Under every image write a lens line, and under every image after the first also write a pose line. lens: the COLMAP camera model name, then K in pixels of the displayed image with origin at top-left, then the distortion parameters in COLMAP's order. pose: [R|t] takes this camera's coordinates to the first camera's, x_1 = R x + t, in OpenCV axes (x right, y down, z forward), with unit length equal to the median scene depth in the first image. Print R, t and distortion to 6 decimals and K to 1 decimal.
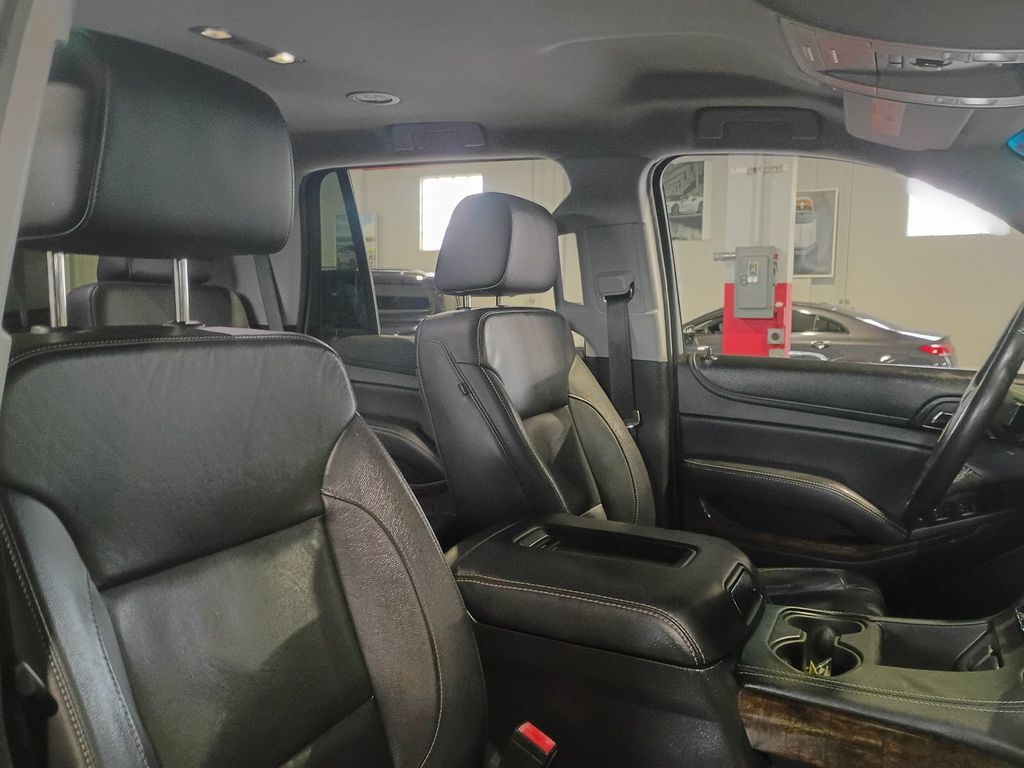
lens RADIAL K [[926.5, 0, 512.0], [0, 926.5, 384.0], [0, 0, 1]] dist [0.052706, -0.008894]
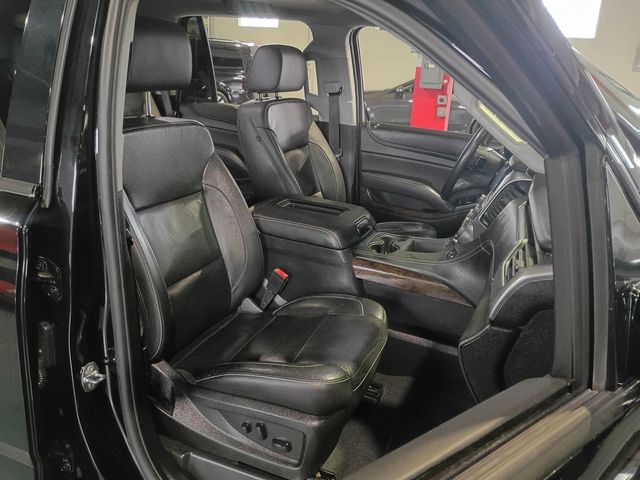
lens RADIAL K [[544.6, 0, 320.0], [0, 544.6, 240.0], [0, 0, 1]] dist [0.031662, -0.000968]
pose [[0.997805, 0.031828, 0.058077, 0.024215], [-0.043647, 0.975586, 0.215235, -0.039061], [-0.049808, -0.217298, 0.974834, -0.305950]]
